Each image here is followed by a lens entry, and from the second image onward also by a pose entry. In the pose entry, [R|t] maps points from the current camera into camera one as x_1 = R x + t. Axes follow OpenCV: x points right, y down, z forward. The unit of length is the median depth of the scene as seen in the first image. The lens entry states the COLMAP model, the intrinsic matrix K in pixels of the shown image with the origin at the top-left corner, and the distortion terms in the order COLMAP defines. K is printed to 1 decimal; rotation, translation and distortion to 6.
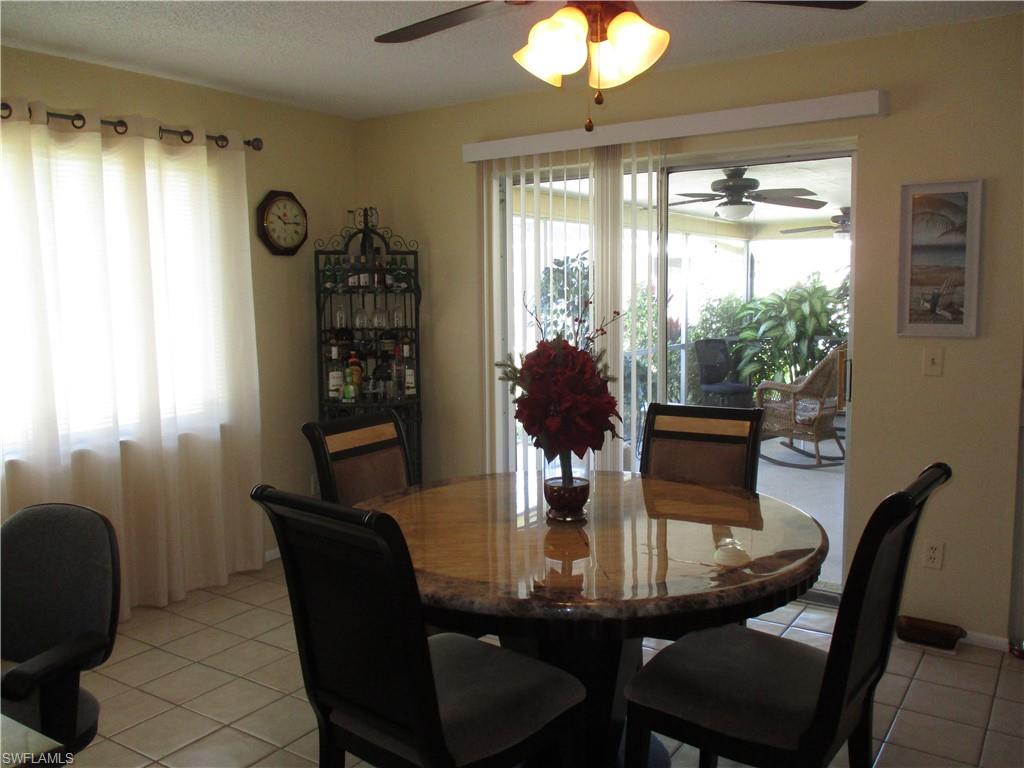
lens RADIAL K [[874.6, 0, 509.6], [0, 874.6, 377.5], [0, 0, 1]] dist [-0.012423, -0.007515]
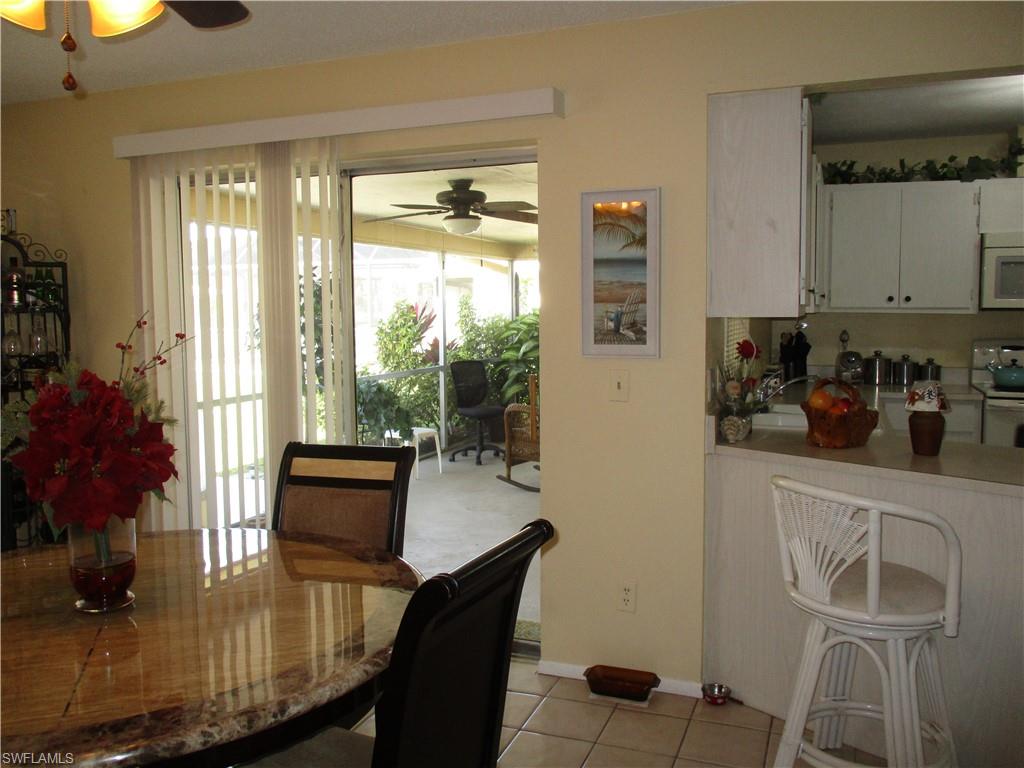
lens RADIAL K [[874.6, 0, 514.0], [0, 874.6, 381.1], [0, 0, 1]] dist [-0.012423, -0.007515]
pose [[0.974992, -0.017691, 0.221535, 0.129145], [0.021916, 0.999622, -0.016628, -0.007546], [-0.221157, 0.021068, 0.975011, 0.094667]]
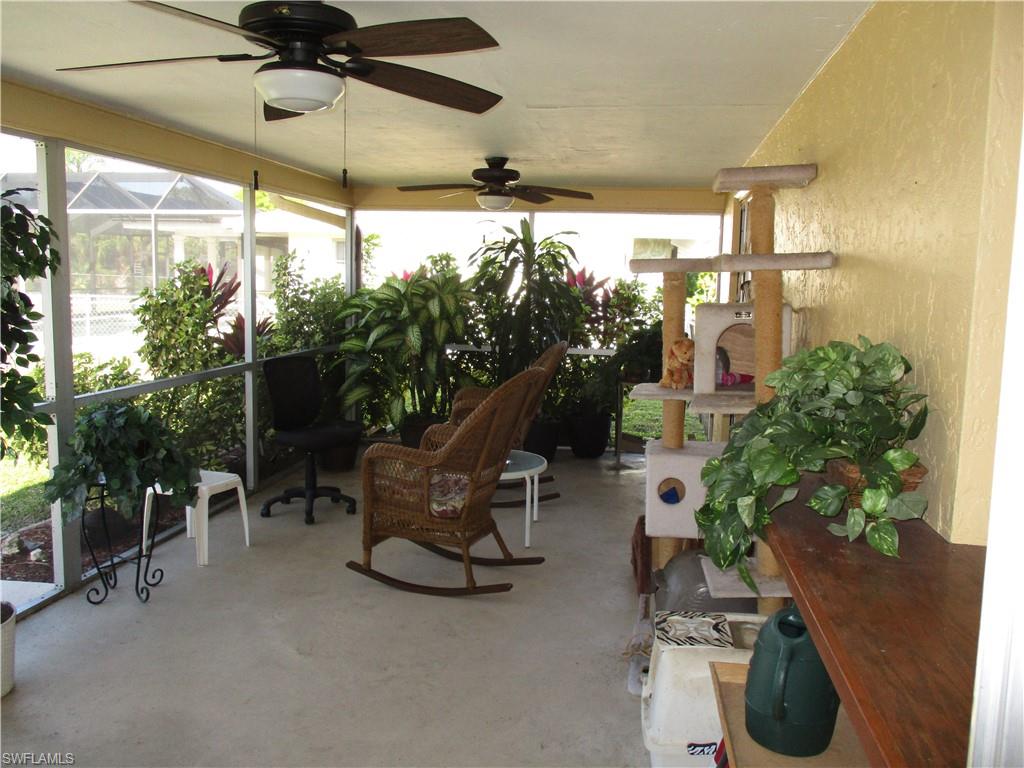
lens RADIAL K [[874.6, 0, 509.6], [0, 874.6, 382.8], [0, 0, 1]] dist [-0.012423, -0.007515]
pose [[0.907900, -0.020535, 0.418683, 0.218024], [0.011760, 0.999654, 0.023529, -0.074500], [-0.419021, -0.016438, 0.907828, 0.732986]]
